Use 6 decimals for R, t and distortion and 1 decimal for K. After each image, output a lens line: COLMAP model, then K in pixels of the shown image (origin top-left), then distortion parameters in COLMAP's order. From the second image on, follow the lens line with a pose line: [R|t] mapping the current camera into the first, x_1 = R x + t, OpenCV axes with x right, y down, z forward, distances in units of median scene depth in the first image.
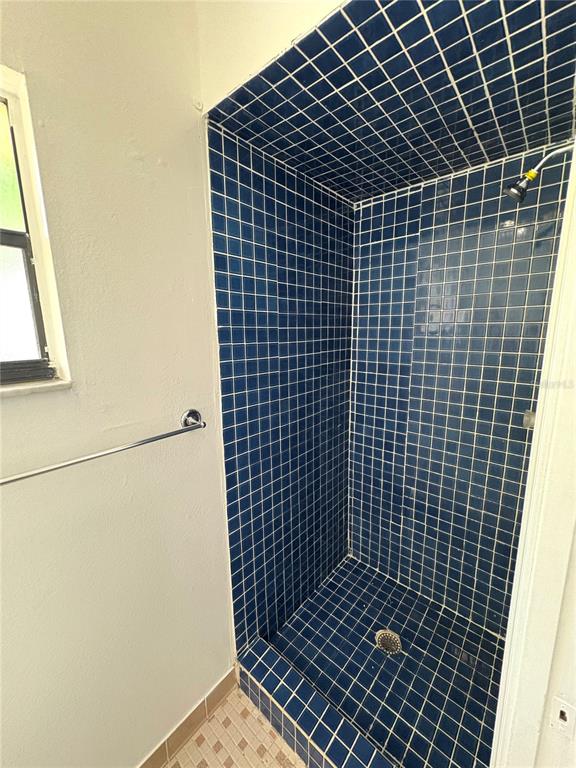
lens RADIAL K [[304.0, 0, 286.9], [0, 304.0, 385.2], [0, 0, 1]] dist [-0.000062, -0.000146]
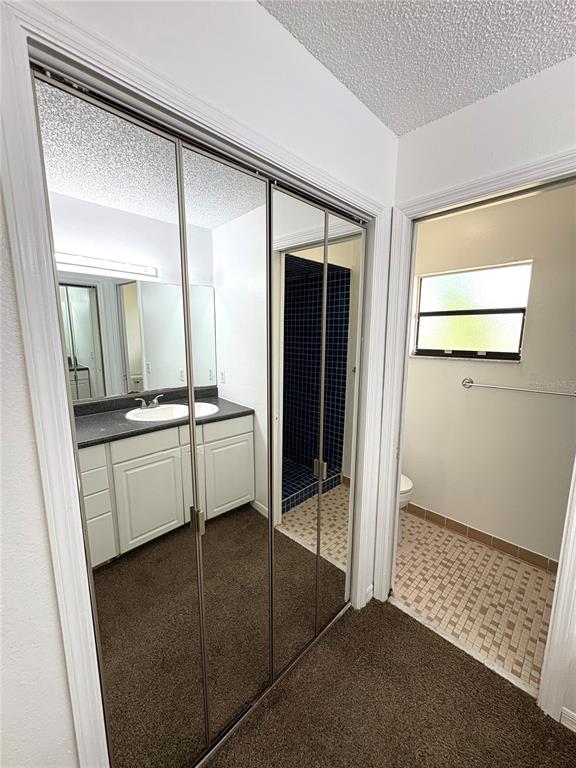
lens RADIAL K [[304.0, 0, 286.9], [0, 304.0, 385.2], [0, 0, 1]] dist [-0.000062, -0.000146]
pose [[-0.075741, 0.175627, -0.981539, 2.069960], [-0.178110, 0.966153, 0.186617, 0.056785], [0.981091, 0.188956, -0.041896, -0.859161]]
